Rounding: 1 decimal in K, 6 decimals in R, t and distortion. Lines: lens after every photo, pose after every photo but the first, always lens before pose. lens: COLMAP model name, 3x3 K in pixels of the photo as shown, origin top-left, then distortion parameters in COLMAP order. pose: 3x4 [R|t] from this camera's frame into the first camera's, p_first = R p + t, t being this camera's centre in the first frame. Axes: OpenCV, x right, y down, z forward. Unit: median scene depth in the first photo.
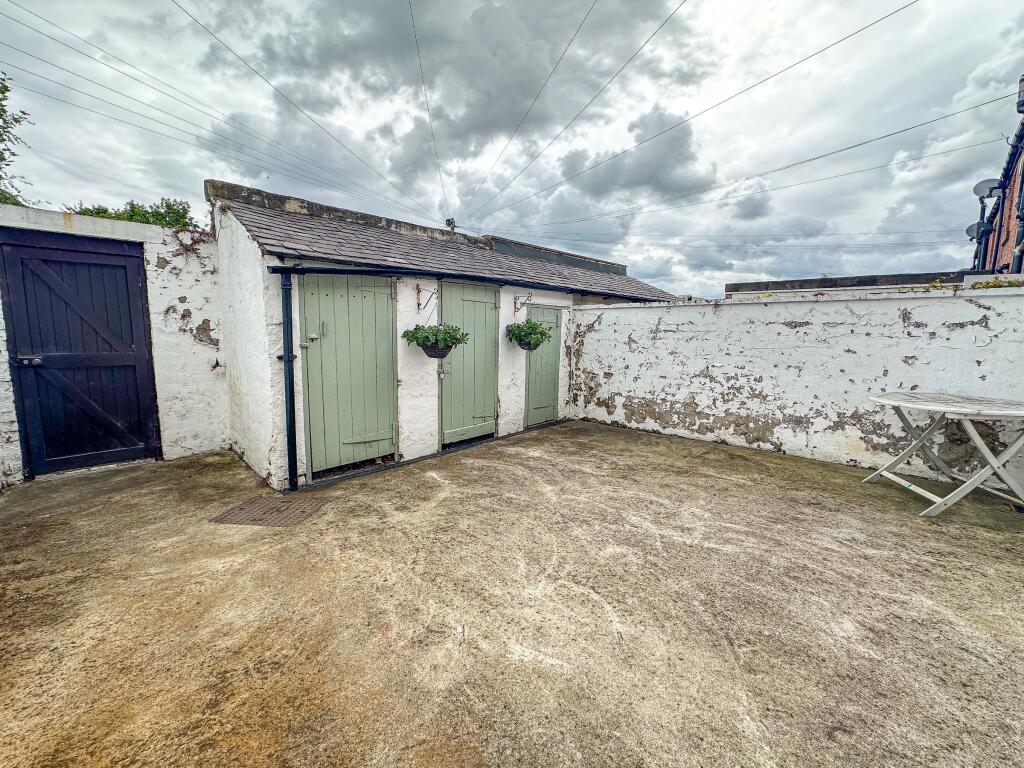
lens RADIAL K [[419.3, 0, 533.6], [0, 419.3, 387.6], [0, 0, 1]] dist [-0.007675, 0.002092]
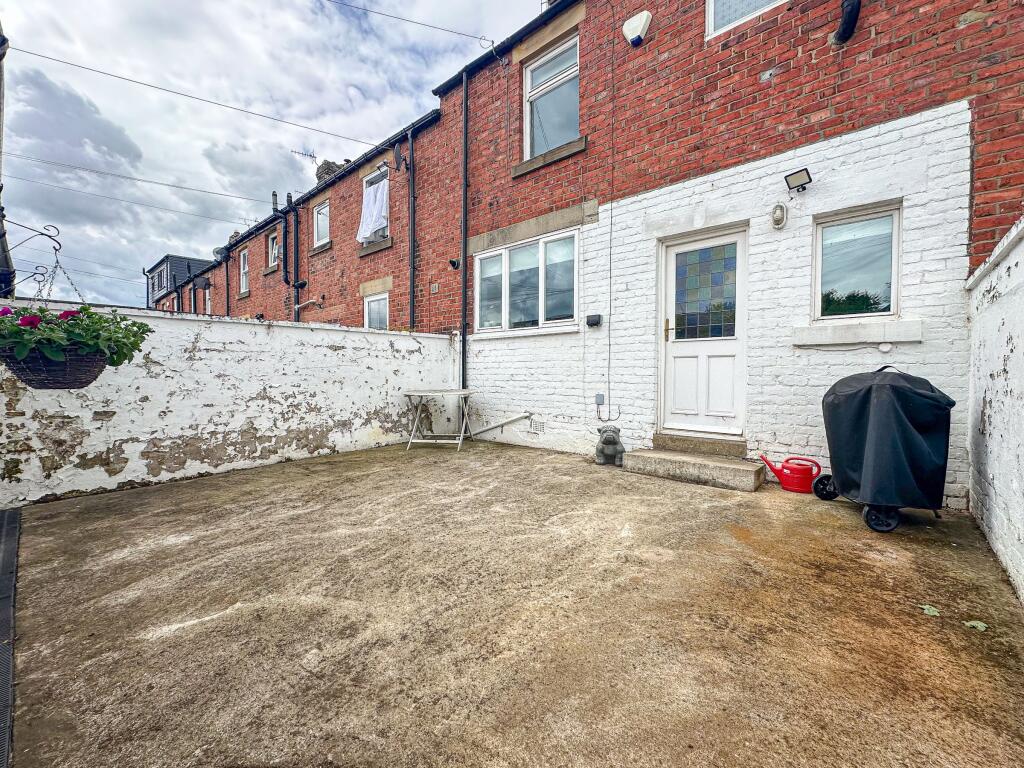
lens RADIAL K [[419.3, 0, 486.3], [0, 419.3, 375.9], [0, 0, 1]] dist [-0.007675, 0.002092]
pose [[0.012126, -0.021000, 0.999706, -0.677658], [0.134841, 0.990682, 0.019175, -0.033281], [-0.990793, 0.134569, 0.014845, 0.586172]]
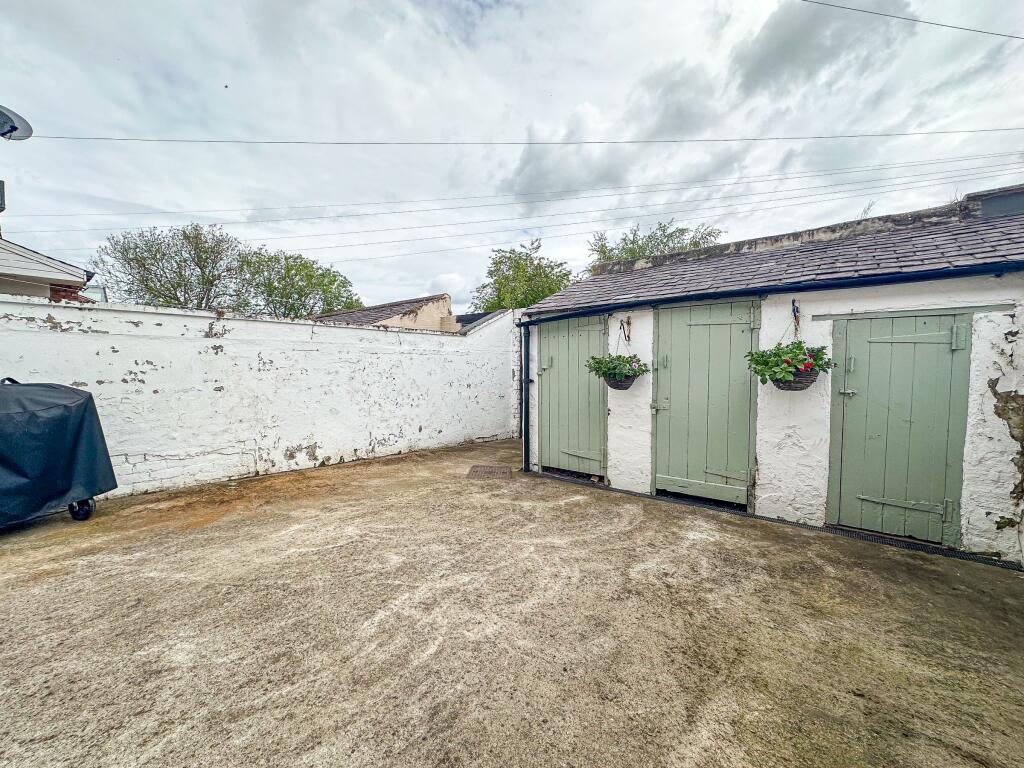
lens RADIAL K [[419.3, 0, 508.2], [0, 419.3, 386.0], [0, 0, 1]] dist [-0.007675, 0.002092]
pose [[0.053466, 0.032562, -0.998039, 0.759663], [-0.141696, 0.989602, 0.024696, -0.067623], [0.988465, 0.140098, 0.057524, 0.708279]]
